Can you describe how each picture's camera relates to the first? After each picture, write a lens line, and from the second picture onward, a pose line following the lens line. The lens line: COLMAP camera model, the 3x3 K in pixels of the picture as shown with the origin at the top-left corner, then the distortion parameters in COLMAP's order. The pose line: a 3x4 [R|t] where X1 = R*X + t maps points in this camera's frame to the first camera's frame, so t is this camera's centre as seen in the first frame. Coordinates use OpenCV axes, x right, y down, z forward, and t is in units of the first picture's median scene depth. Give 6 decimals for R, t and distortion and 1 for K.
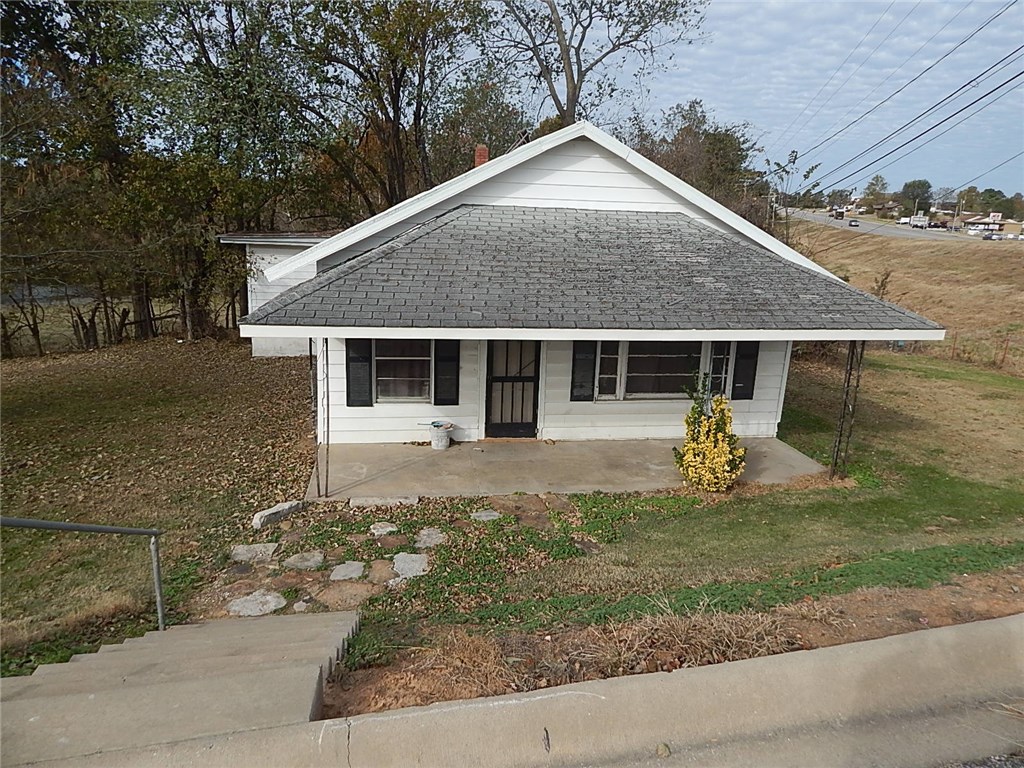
lens RADIAL K [[677.0, 0, 509.7], [0, 677.0, 382.5], [0, 0, 1]] dist [0.005805, -0.014914]
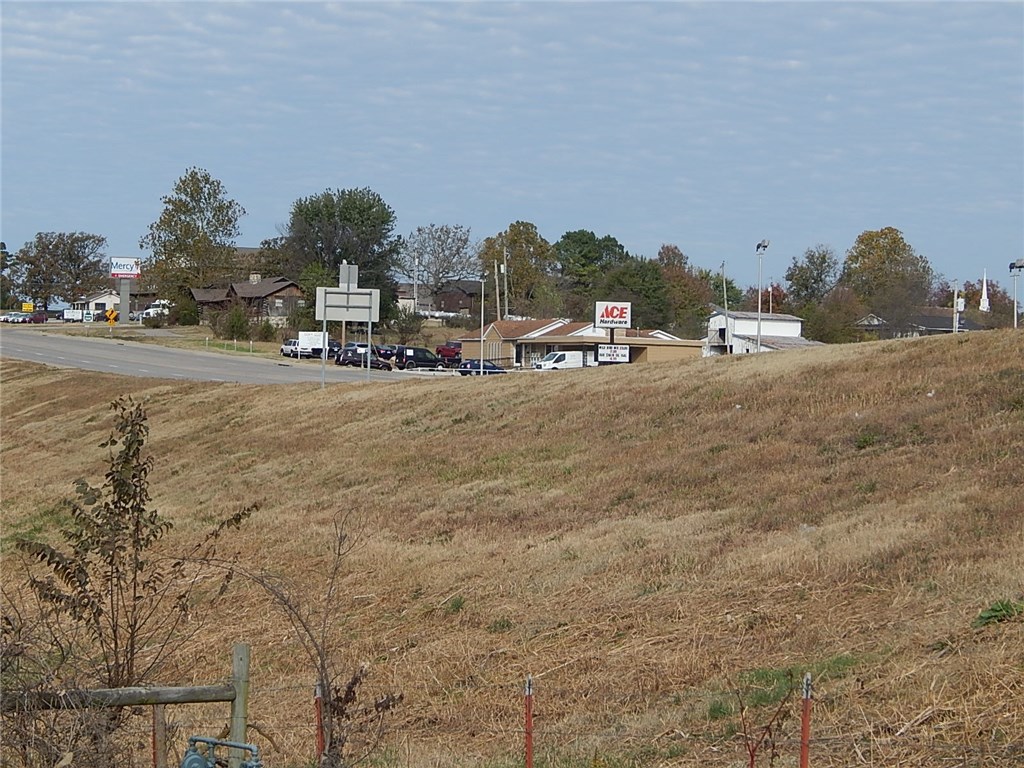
lens RADIAL K [[3091.4, 0, 515.2], [0, 3091.4, 385.4], [0, 0, 1]] dist [0.075699, 0.000000]
pose [[0.837426, -0.022974, 0.546067, 0.166524], [0.148938, 0.970896, -0.187558, -0.006752], [-0.525866, 0.238397, 0.816475, 0.247041]]
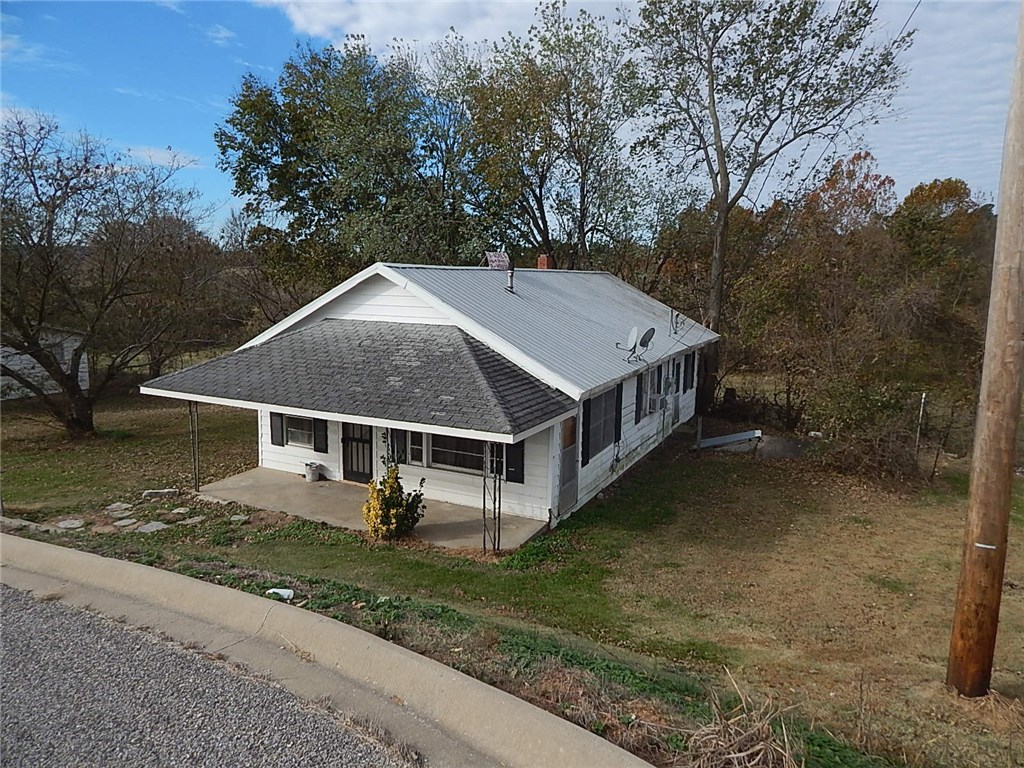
lens RADIAL K [[677.0, 0, 512.7], [0, 677.0, 385.8], [0, 0, 1]] dist [0.005805, -0.014914]
pose [[0.815965, 0.071576, -0.573653, 0.293448], [-0.127273, 0.990201, -0.057484, -0.021205], [0.563917, 0.119915, 0.817079, 0.007392]]
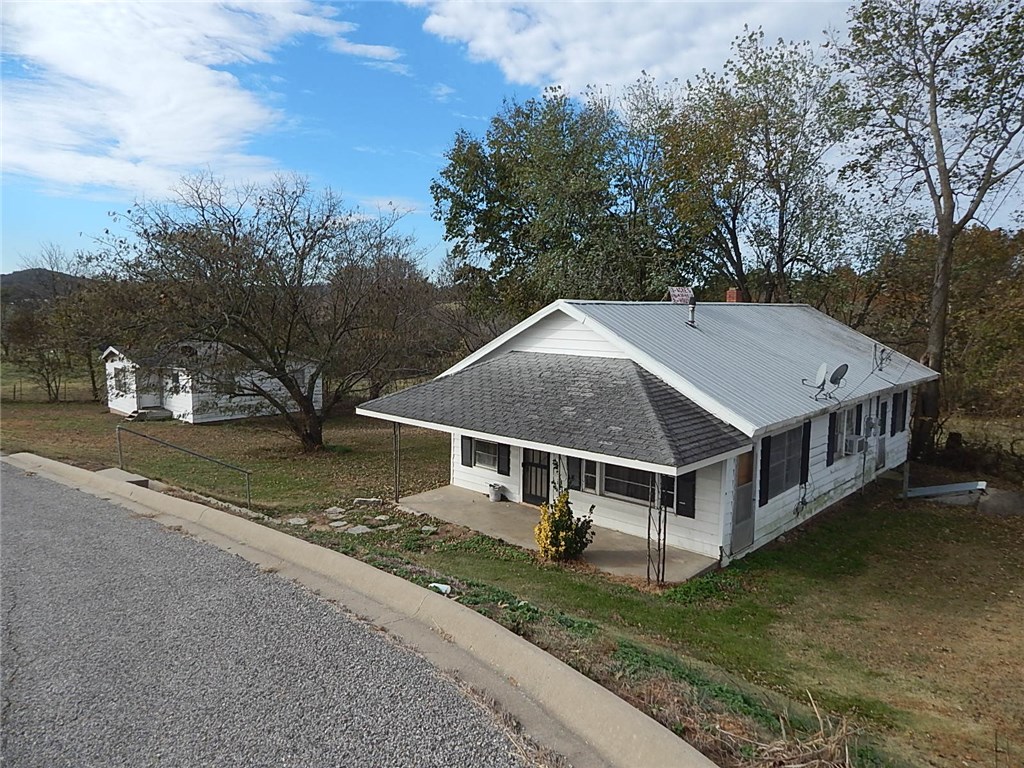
lens RADIAL K [[677.0, 0, 510.1], [0, 677.0, 386.6], [0, 0, 1]] dist [0.005805, -0.014914]
pose [[0.611991, 0.063807, -0.788286, 0.313024], [-0.176179, 0.982693, -0.057235, -0.022017], [0.770991, 0.173907, 0.612641, 0.004314]]
